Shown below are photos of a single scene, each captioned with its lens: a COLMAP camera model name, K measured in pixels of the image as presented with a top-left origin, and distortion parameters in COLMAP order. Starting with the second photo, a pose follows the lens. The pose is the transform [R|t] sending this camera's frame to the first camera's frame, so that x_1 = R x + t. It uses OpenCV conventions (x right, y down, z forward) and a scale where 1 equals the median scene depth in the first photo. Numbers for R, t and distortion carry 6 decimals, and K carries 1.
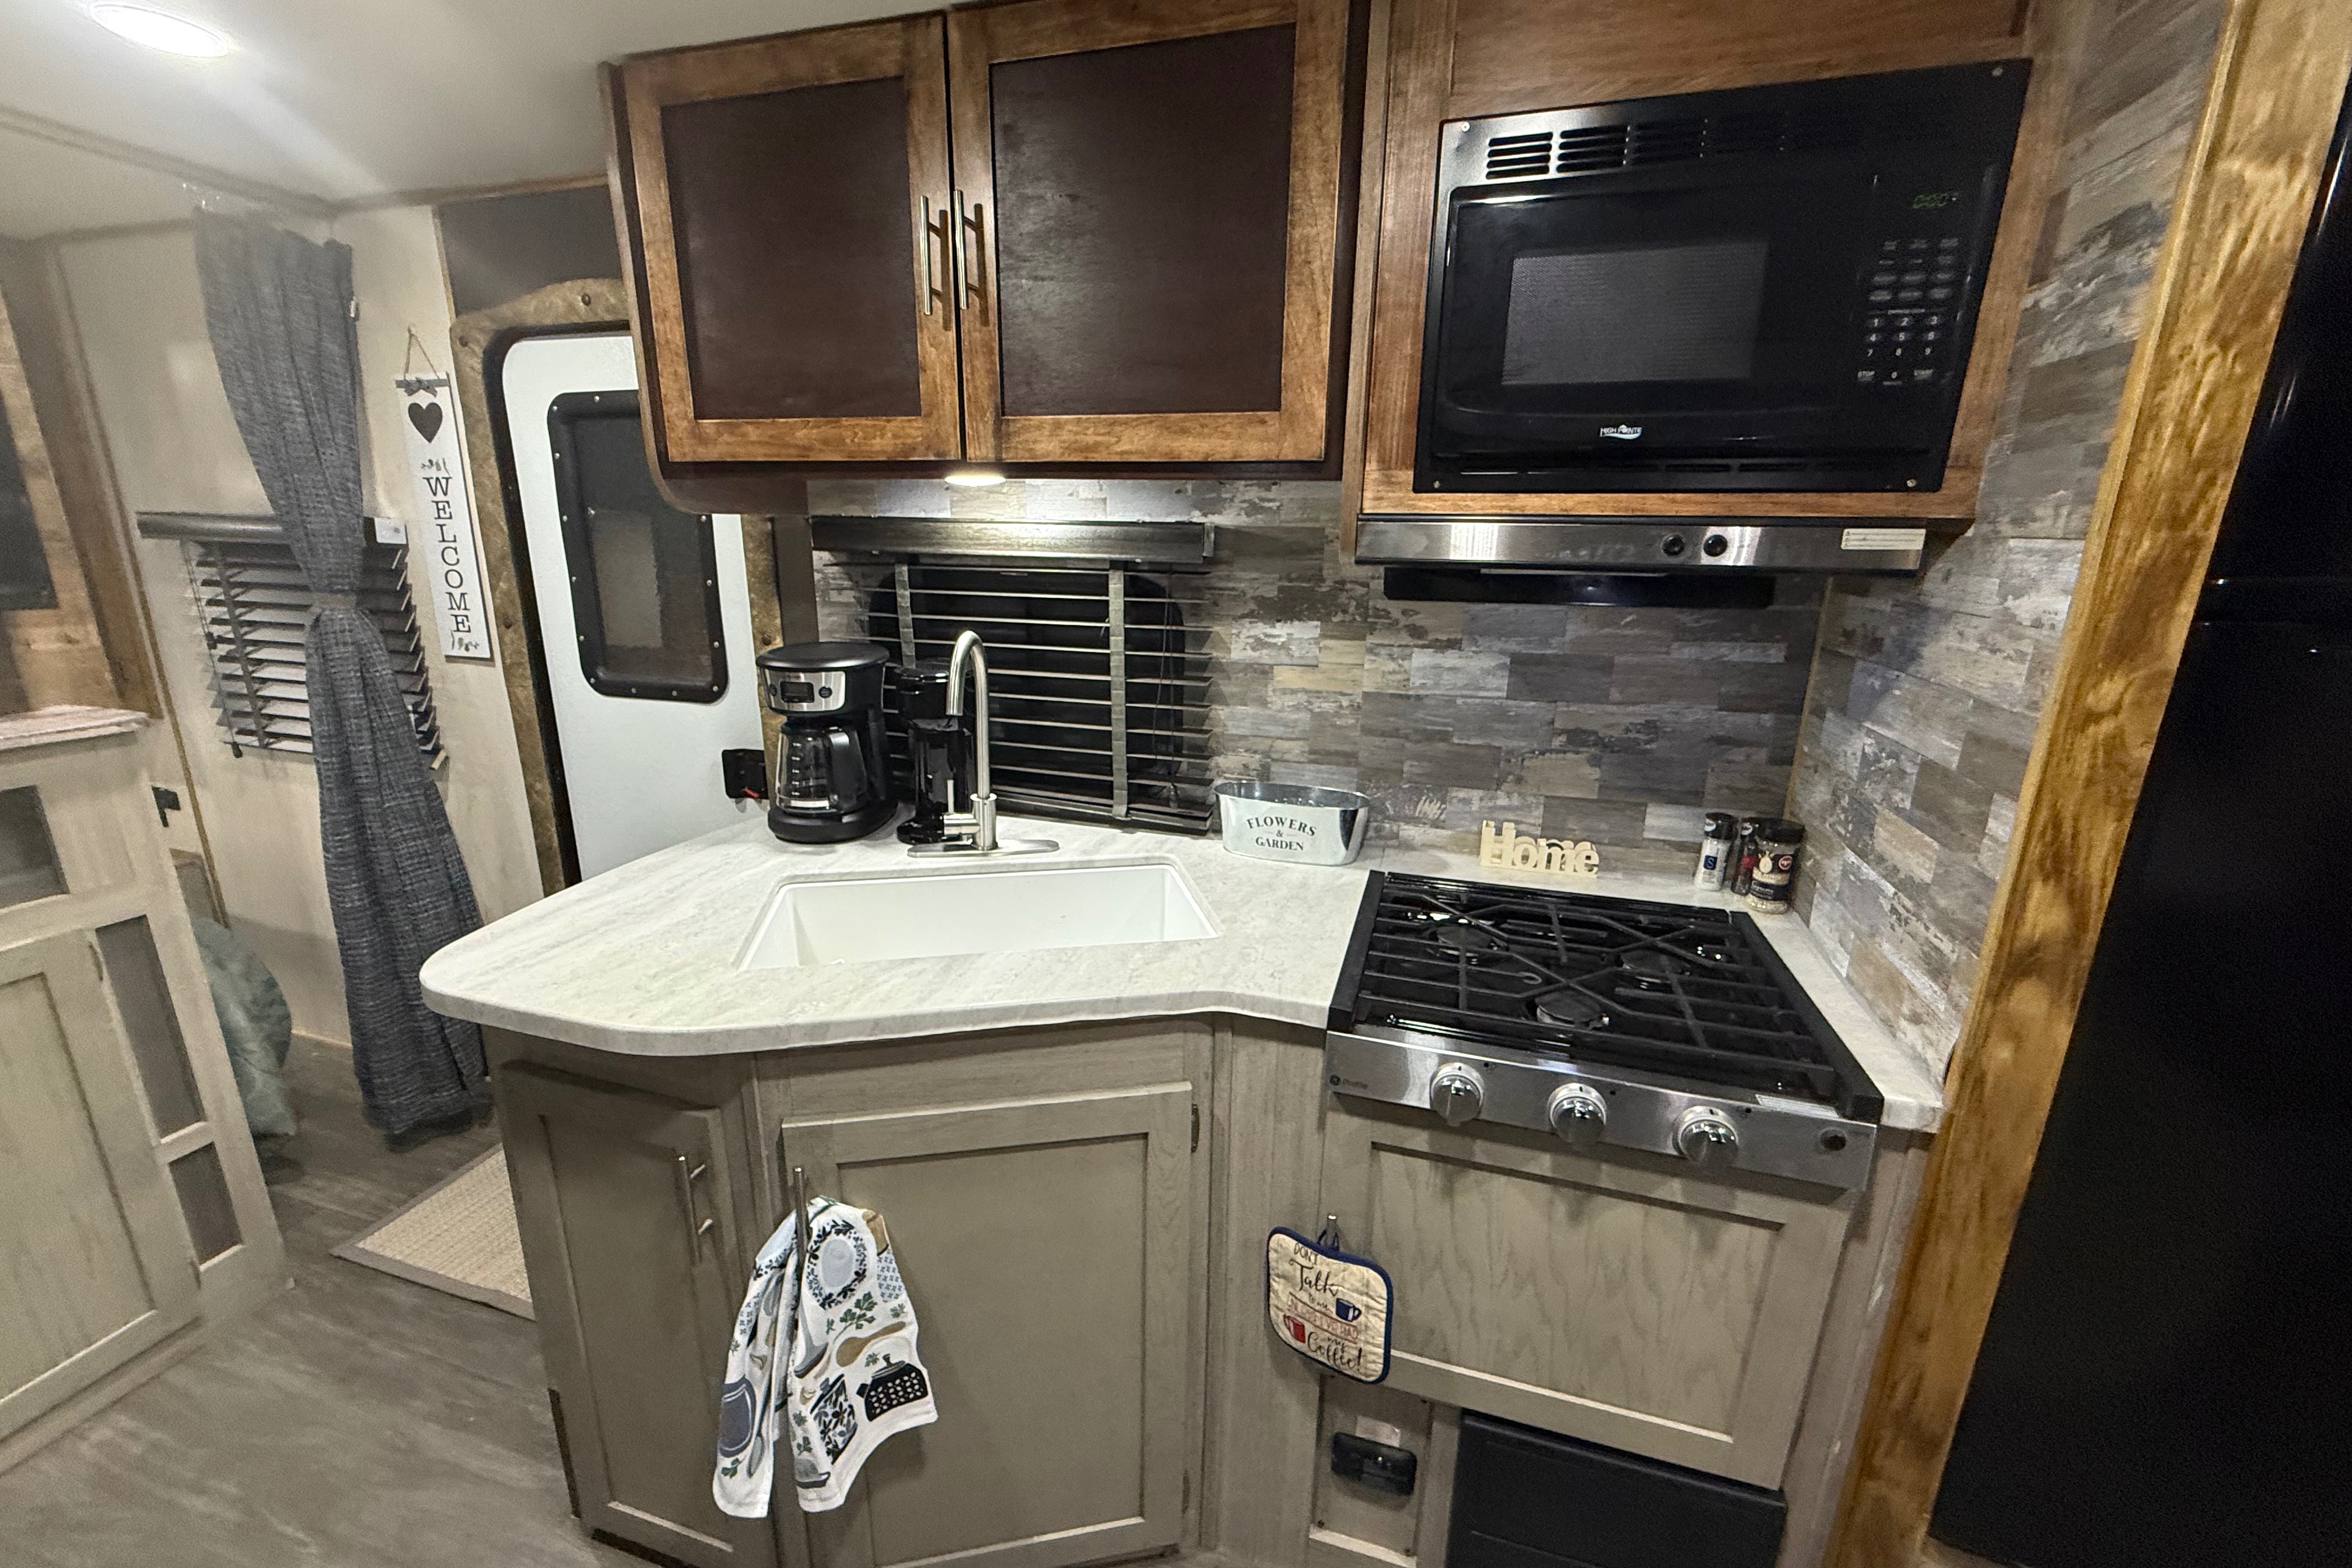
lens RADIAL K [[940.0, 0, 1171.3], [0, 940.0, 786.2], [0, 0, 1]] dist [-0.000515, -0.000234]
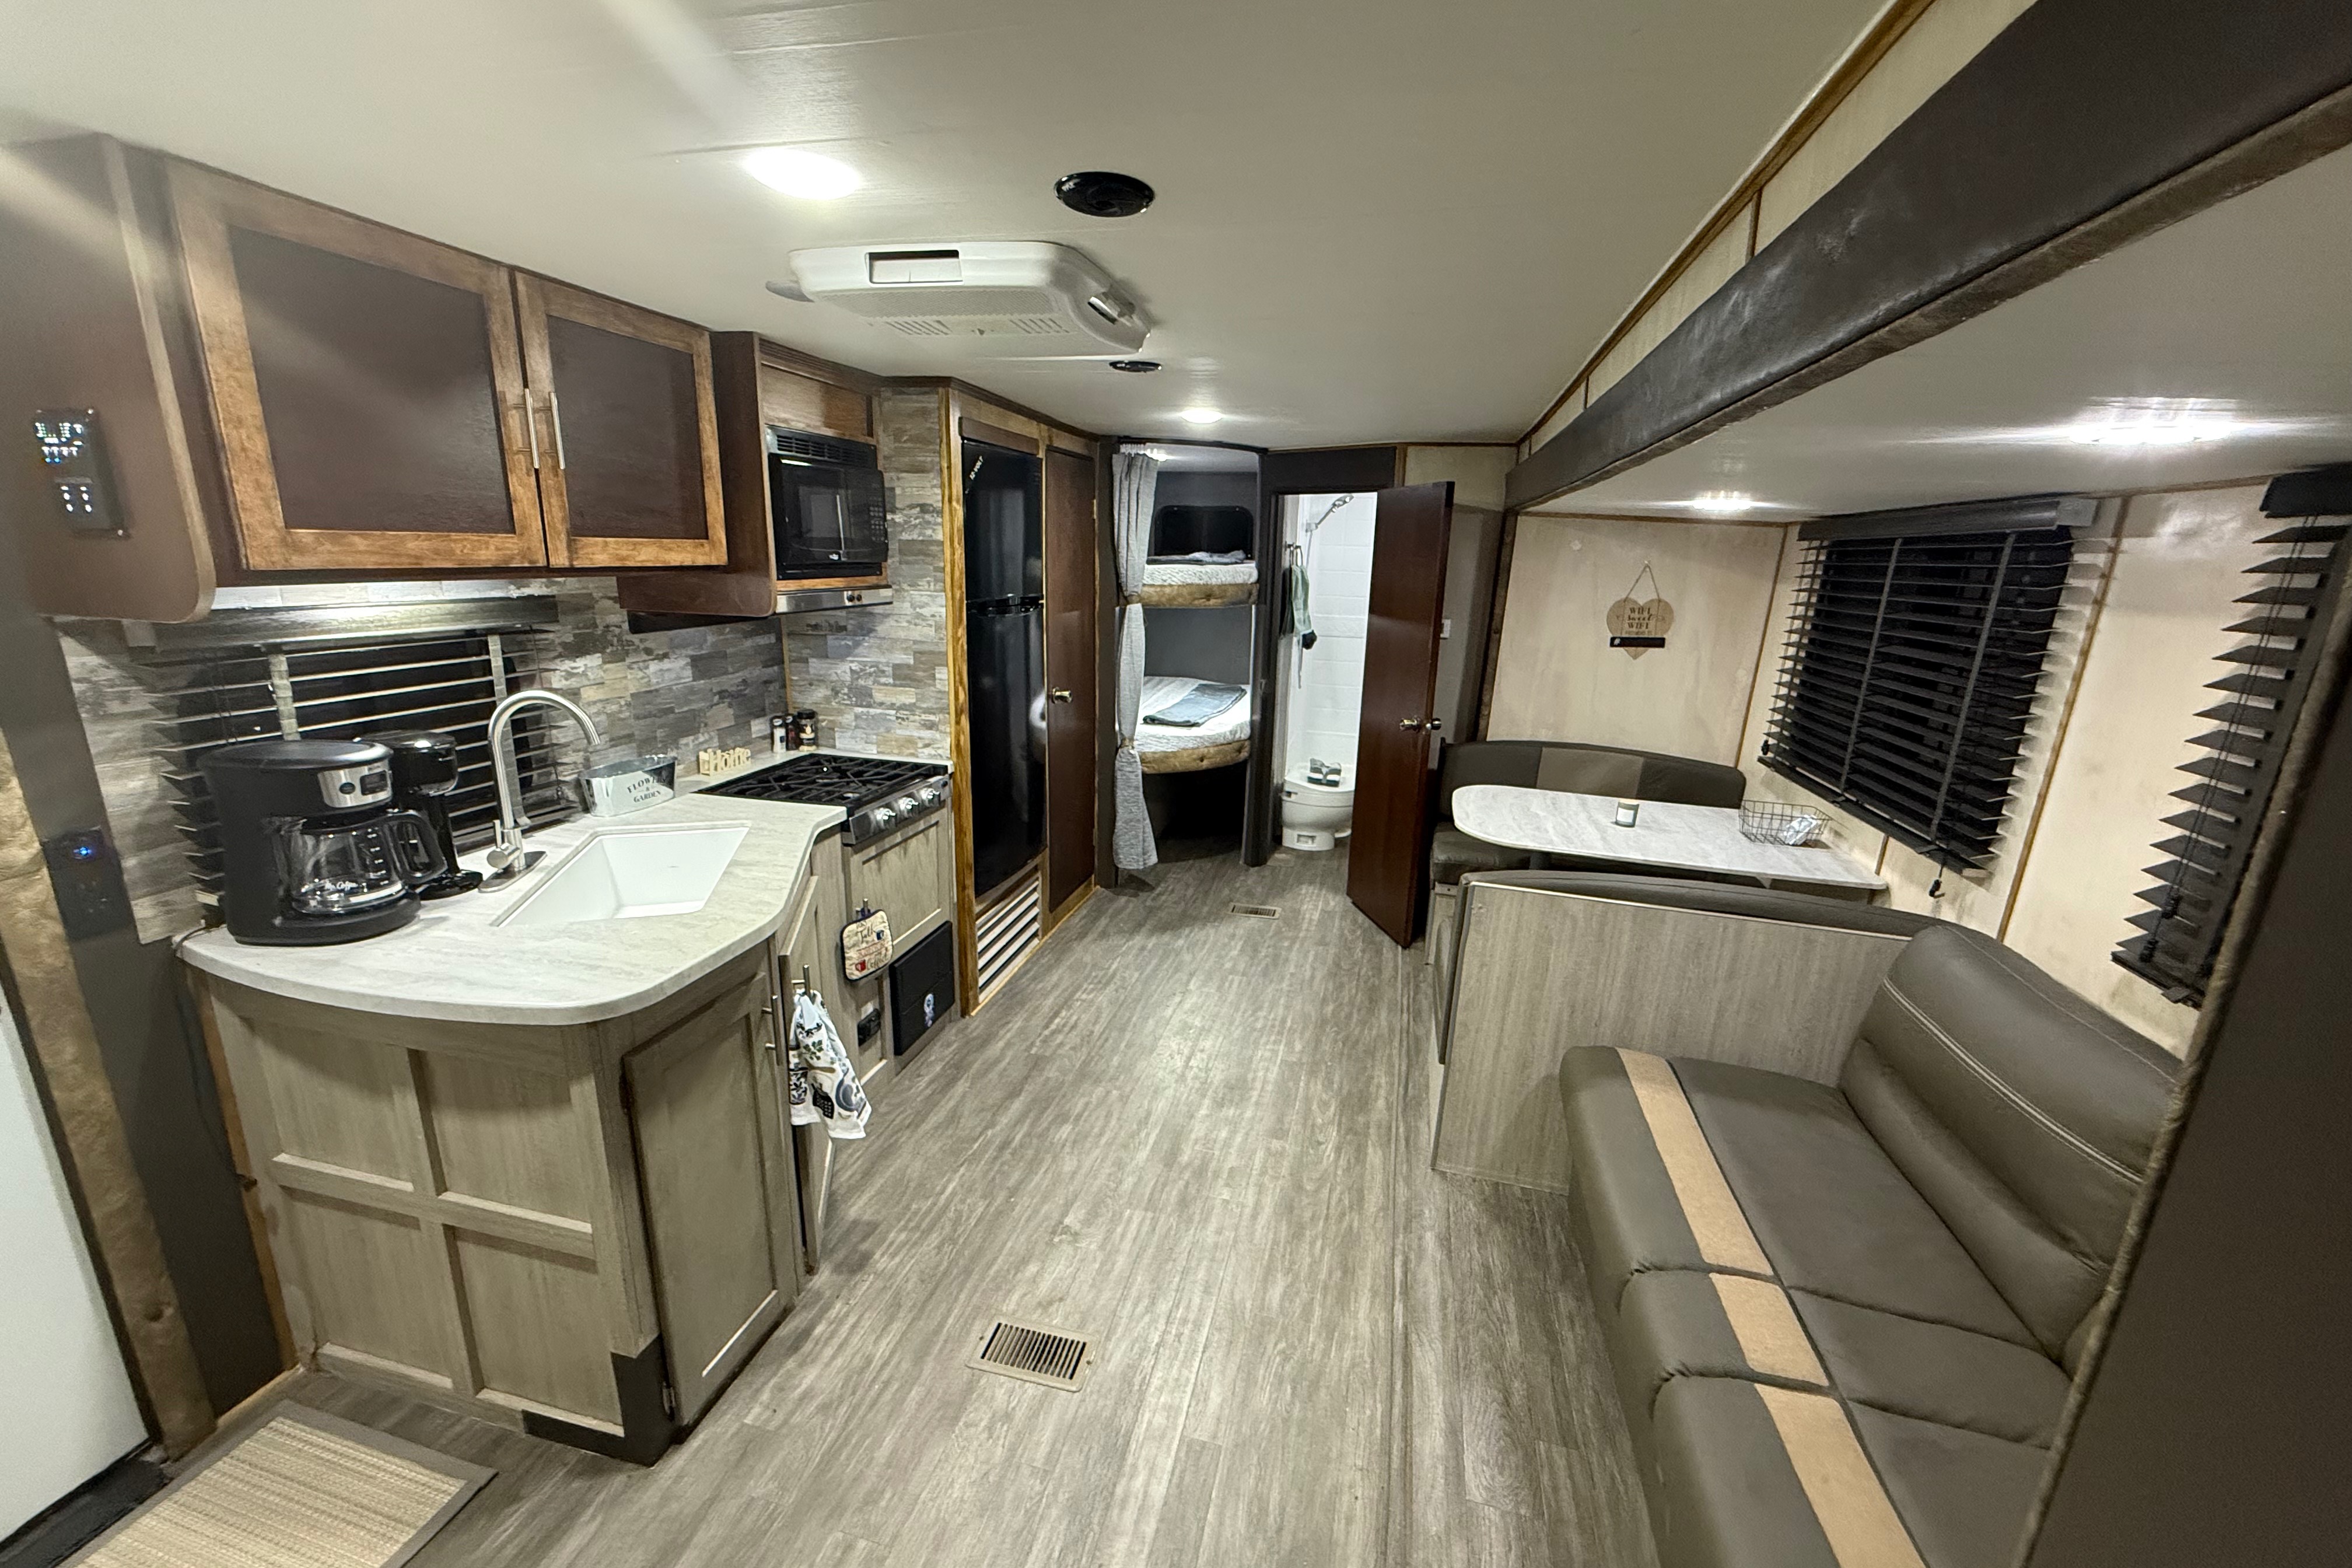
lens RADIAL K [[934.0, 0, 1171.5], [0, 934.0, 786.6], [0, 0, 1]] dist [-0.001481, -0.000138]
pose [[-0.049155, -0.263493, 0.963408, -1.582747], [0.235379, 0.934351, 0.267555, -0.181870], [-0.970660, 0.239918, 0.016092, 0.147837]]
